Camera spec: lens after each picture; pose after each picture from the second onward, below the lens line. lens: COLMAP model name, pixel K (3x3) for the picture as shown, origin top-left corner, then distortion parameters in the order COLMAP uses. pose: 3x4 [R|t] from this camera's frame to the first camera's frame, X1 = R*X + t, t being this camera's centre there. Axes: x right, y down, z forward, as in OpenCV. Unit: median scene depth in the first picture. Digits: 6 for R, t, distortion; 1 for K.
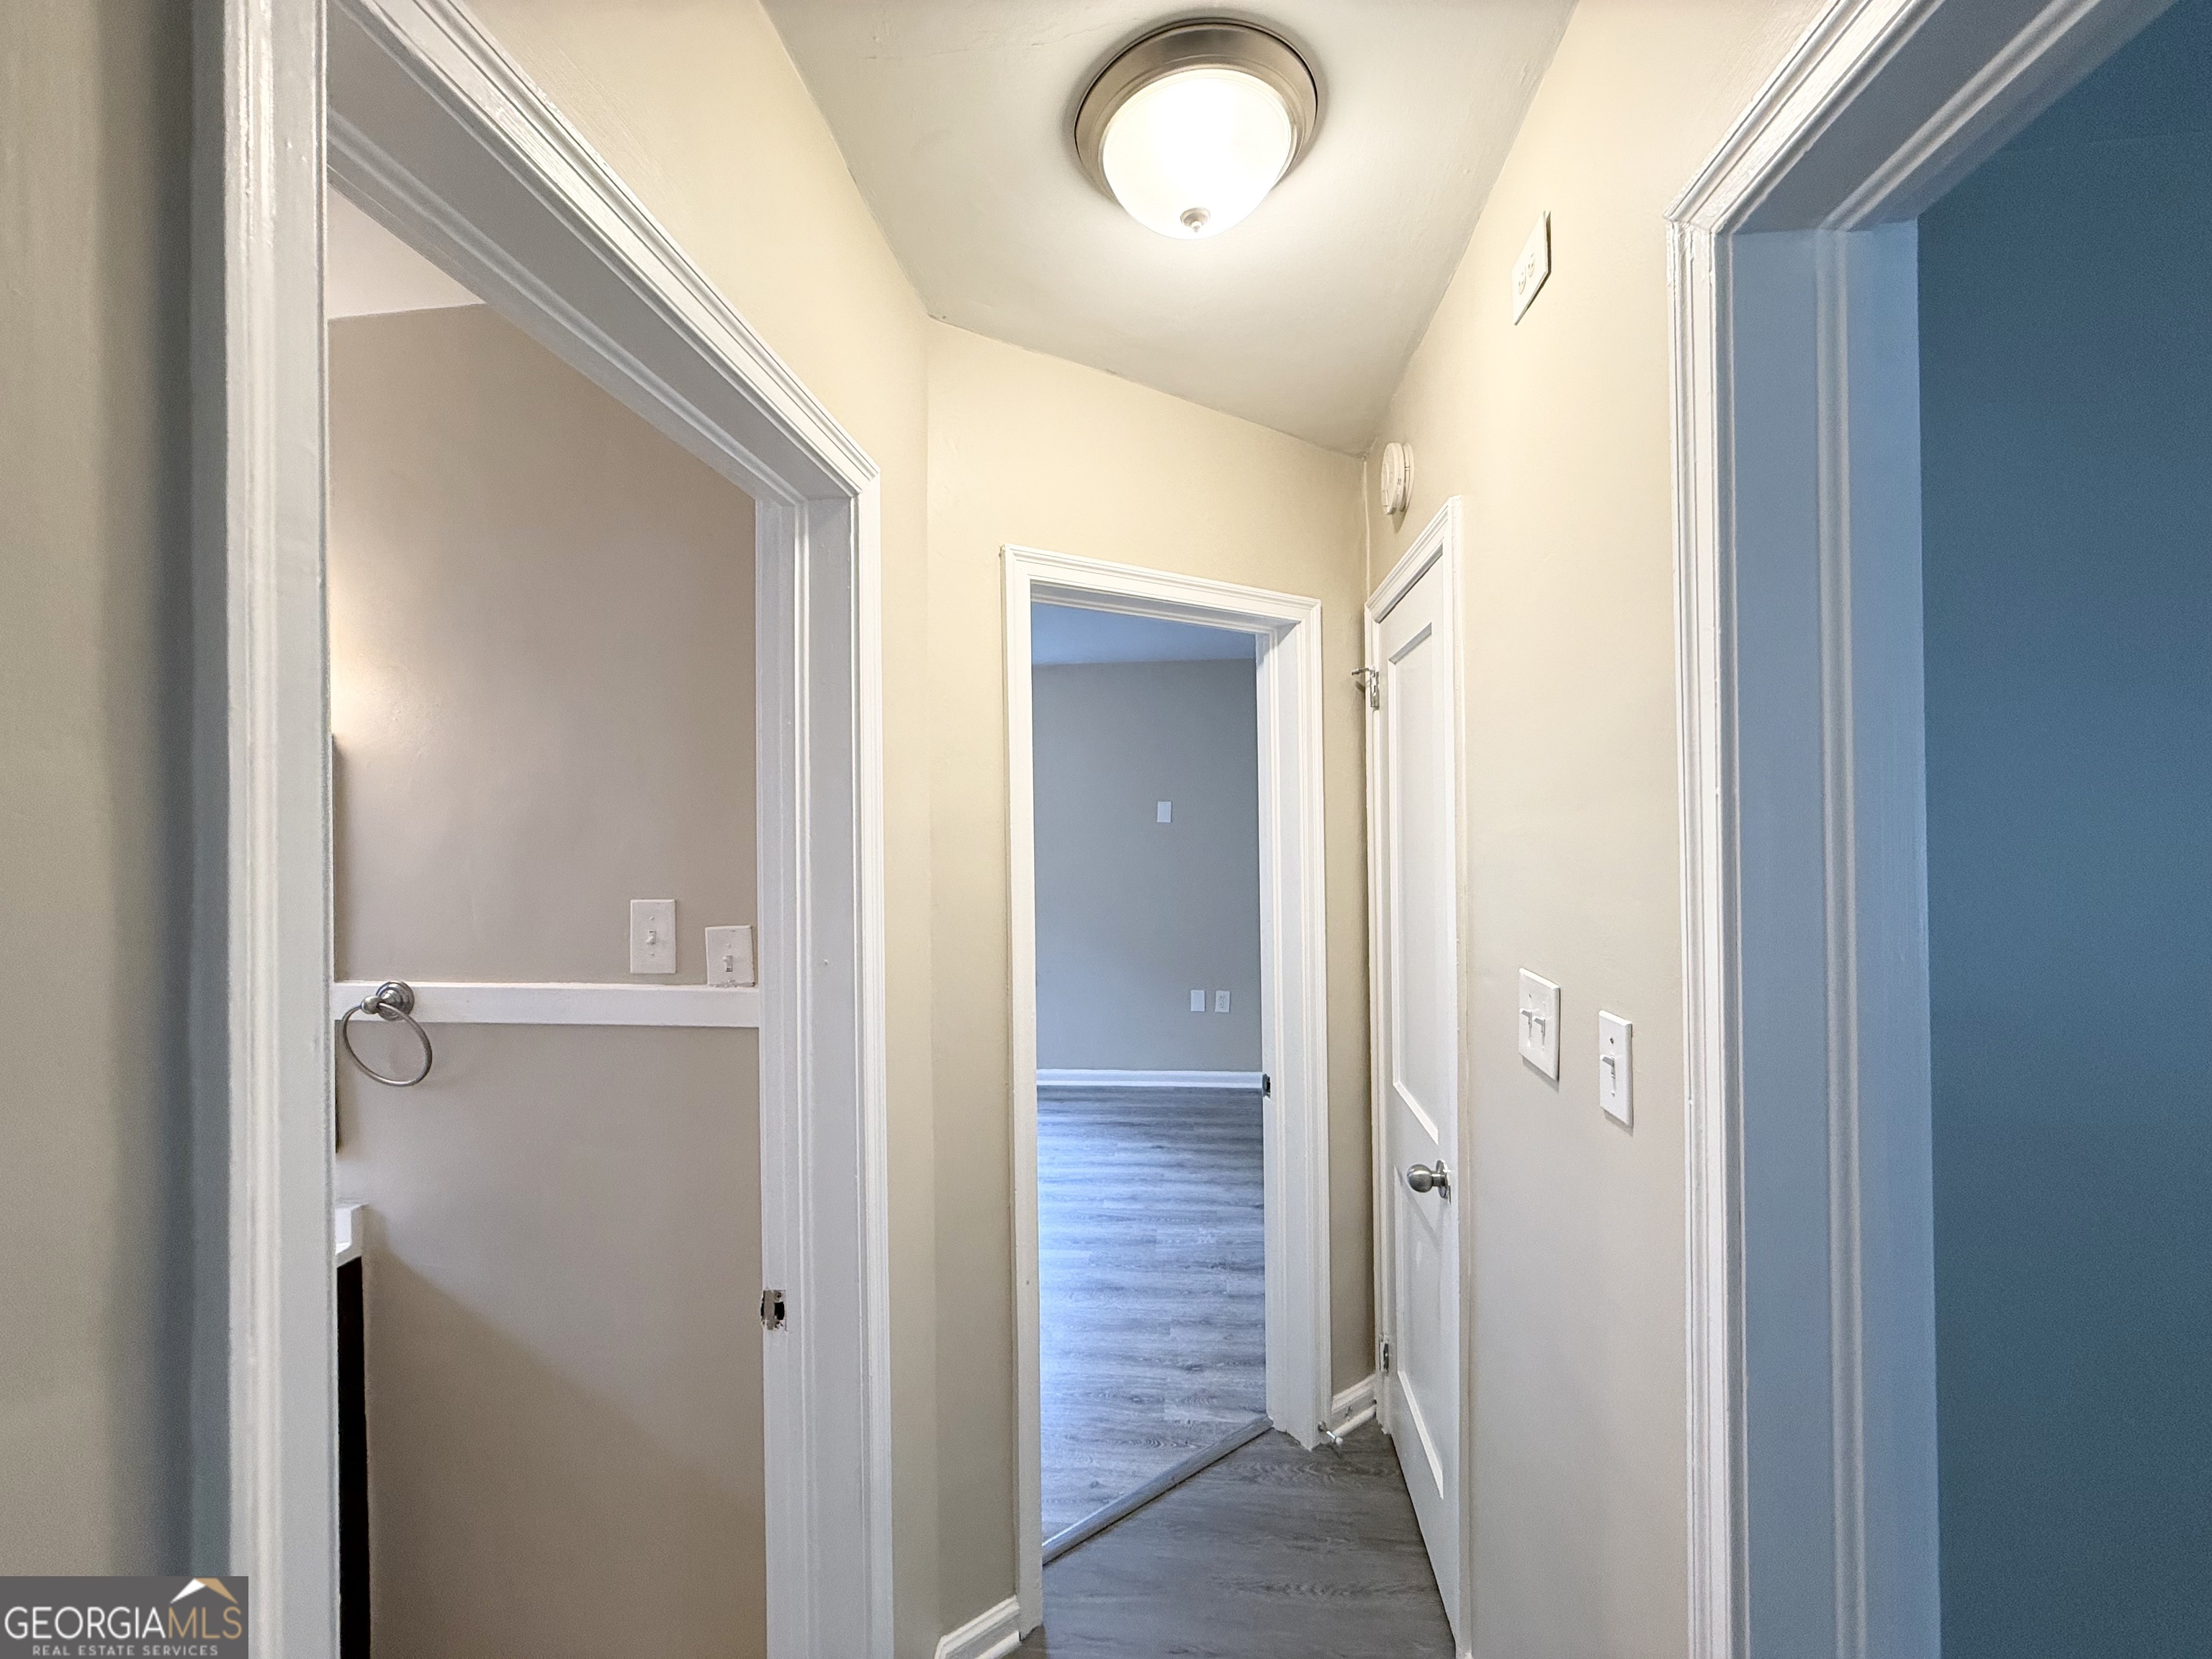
lens RADIAL K [[880.1, 0, 1100.1], [0, 880.1, 825.0], [0, 0, 1]] dist [-0.000015, 0.000294]
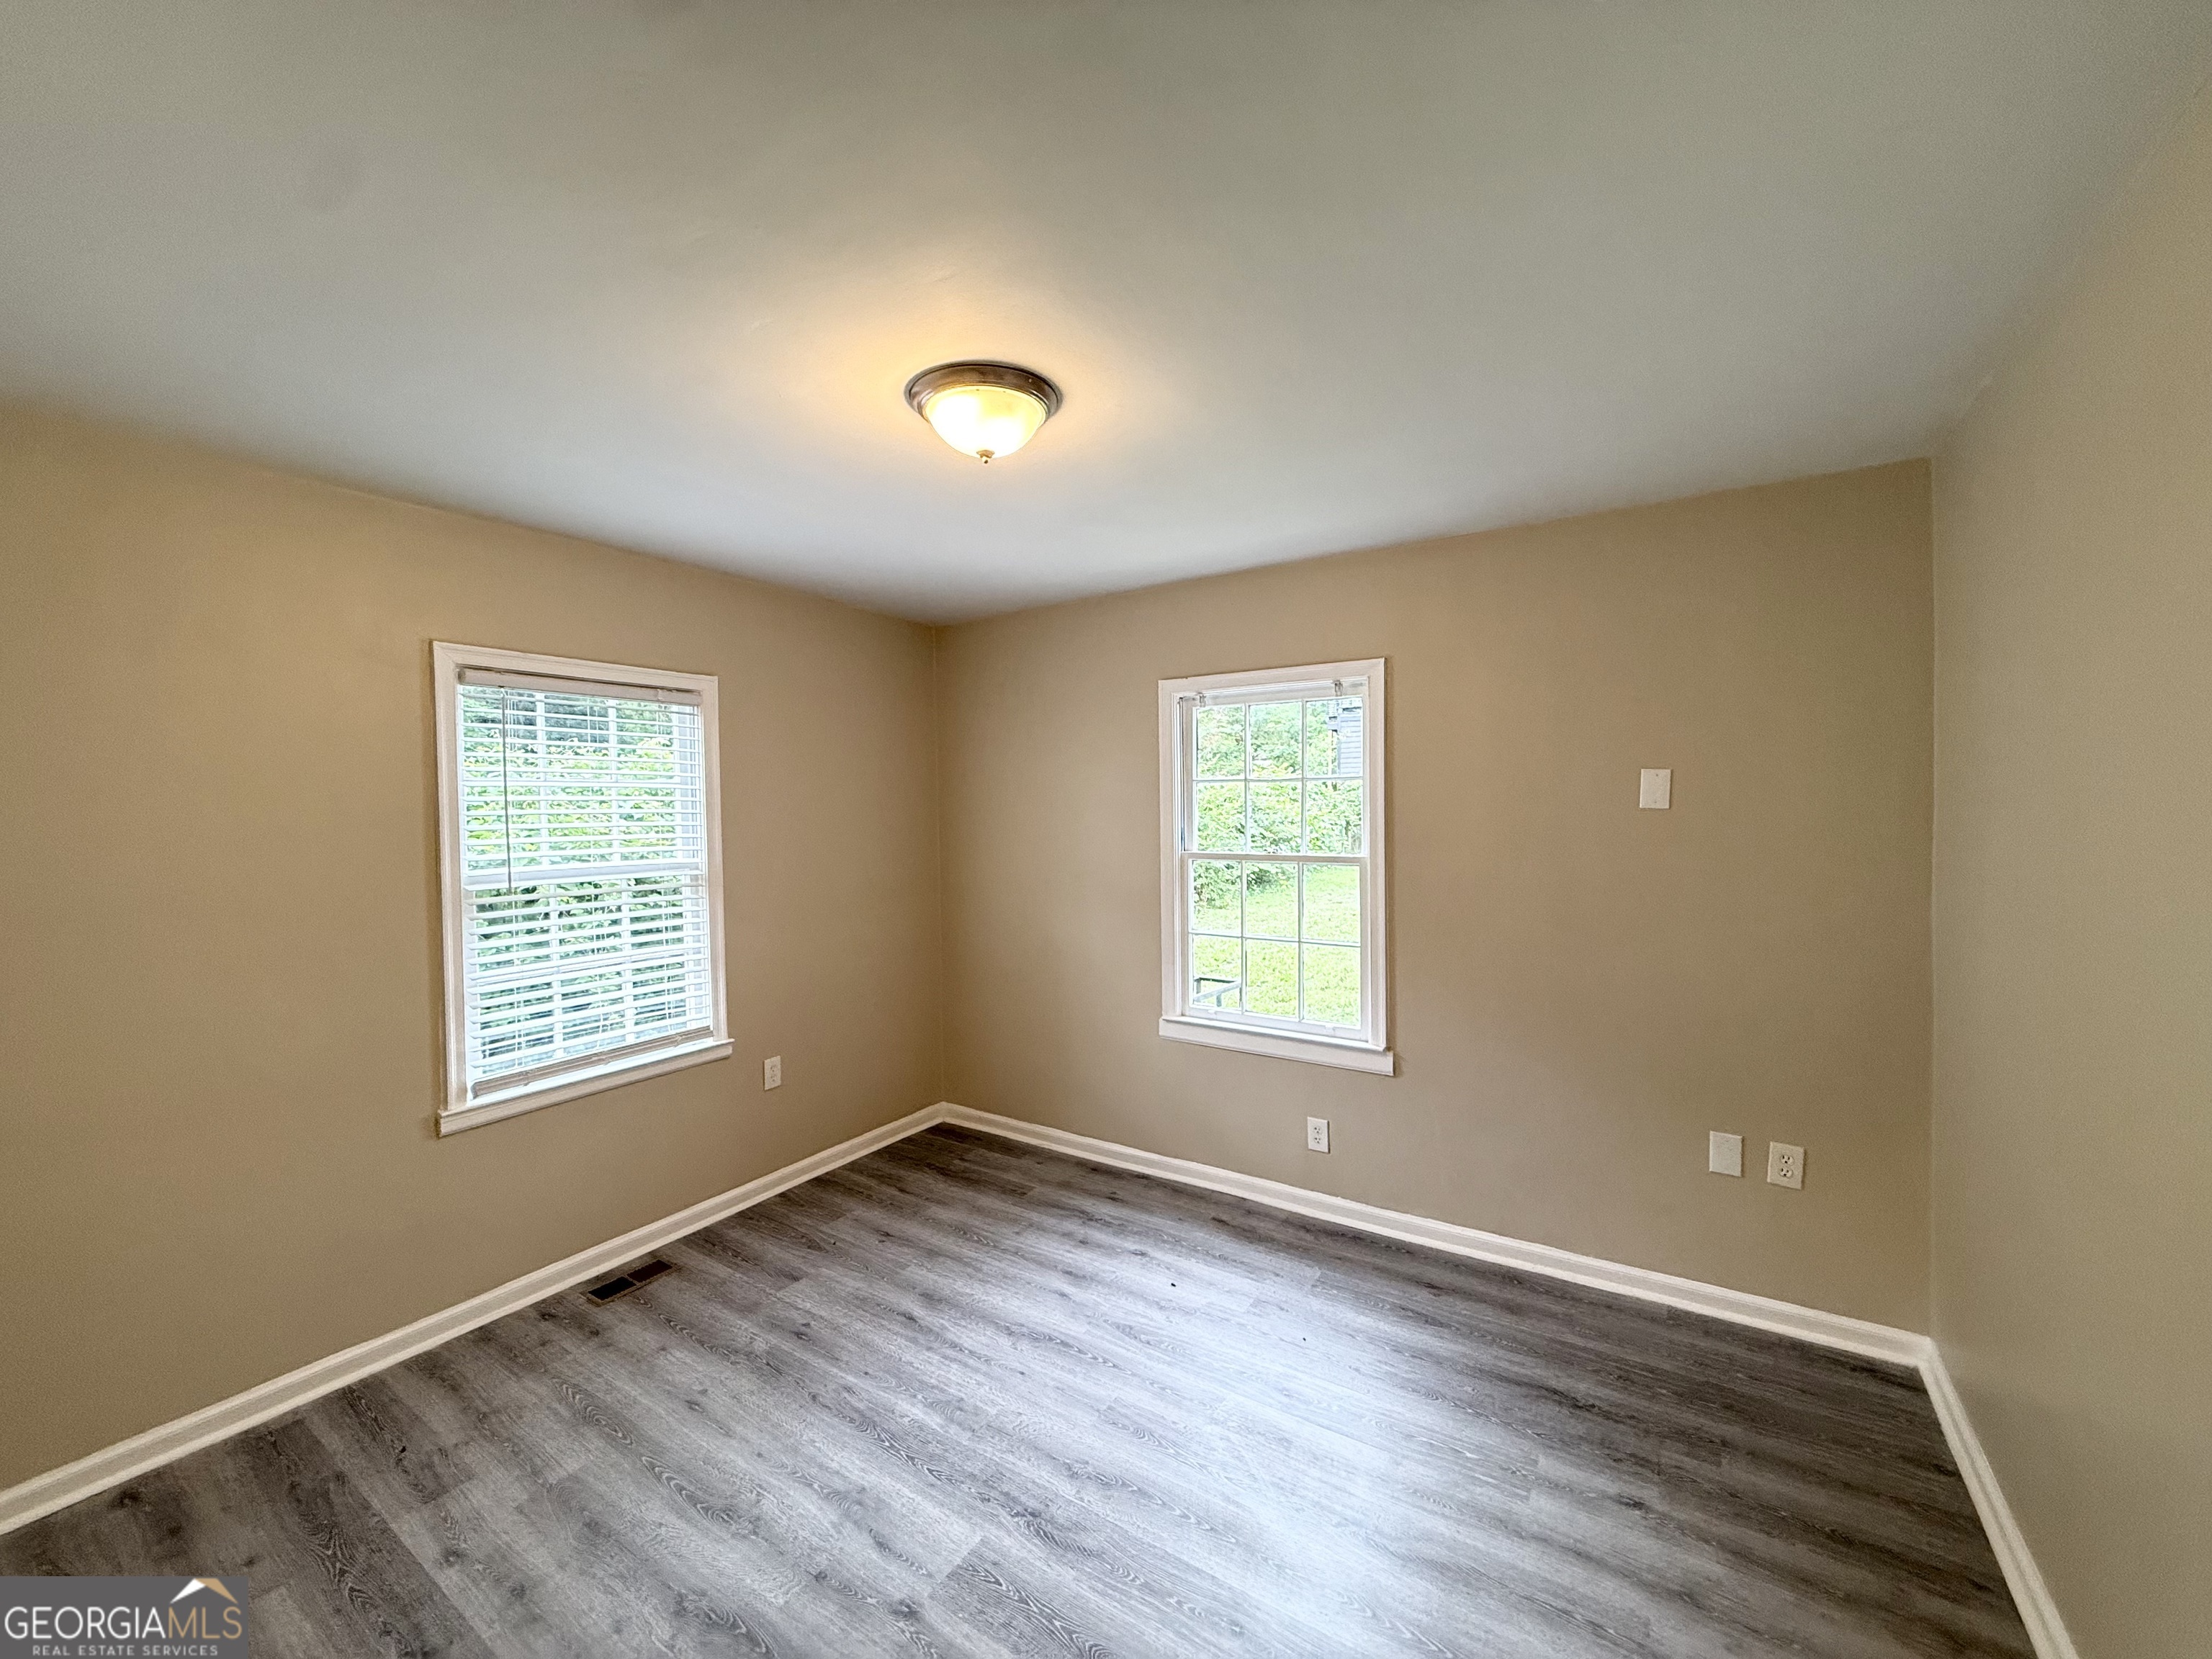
lens RADIAL K [[880.1, 0, 1100.1], [0, 880.1, 825.0], [0, 0, 1]] dist [-0.000015, 0.000294]
pose [[0.888719, 0.015410, -0.458193, 0.022527], [-0.003877, 0.999652, 0.026100, -0.005778], [0.458436, -0.021419, 0.888470, 0.456515]]
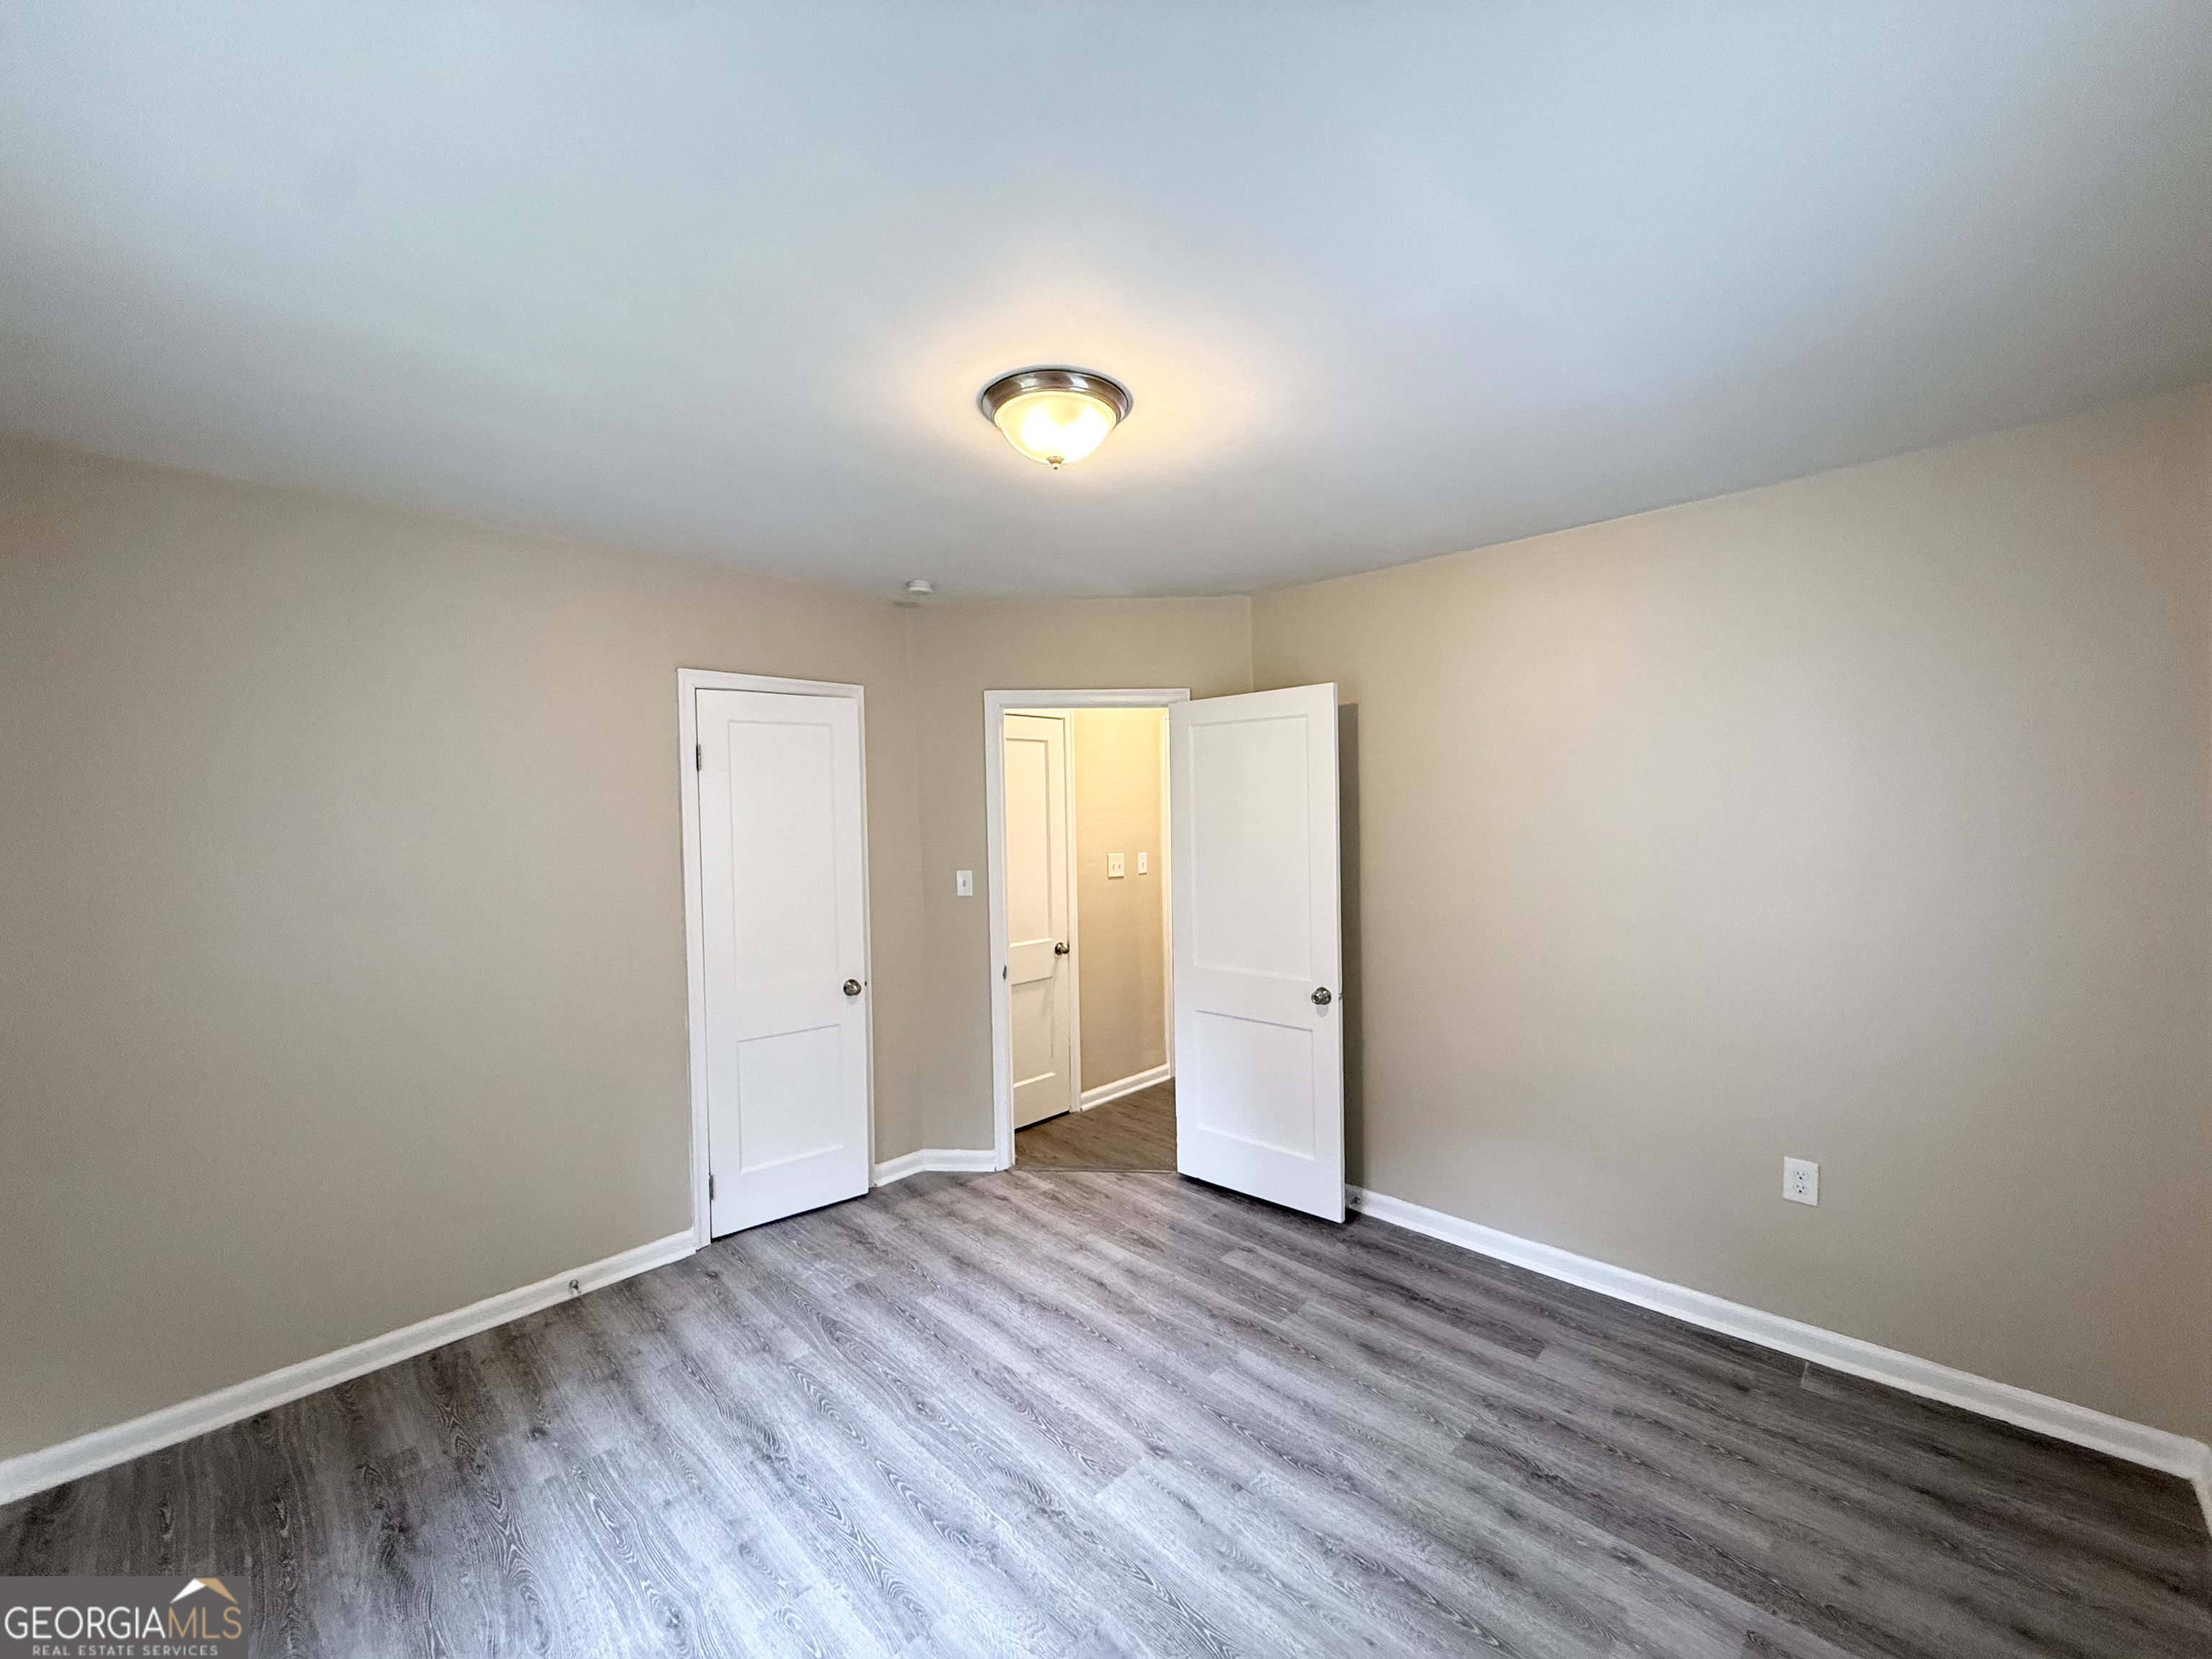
lens RADIAL K [[880.1, 0, 1100.1], [0, 880.1, 825.0], [0, 0, 1]] dist [-0.000015, 0.000294]
pose [[-0.789240, 0.018793, 0.613797, -0.536865], [0.031728, 0.999445, 0.010195, 0.000335], [-0.613264, 0.027521, -0.789398, 1.190013]]
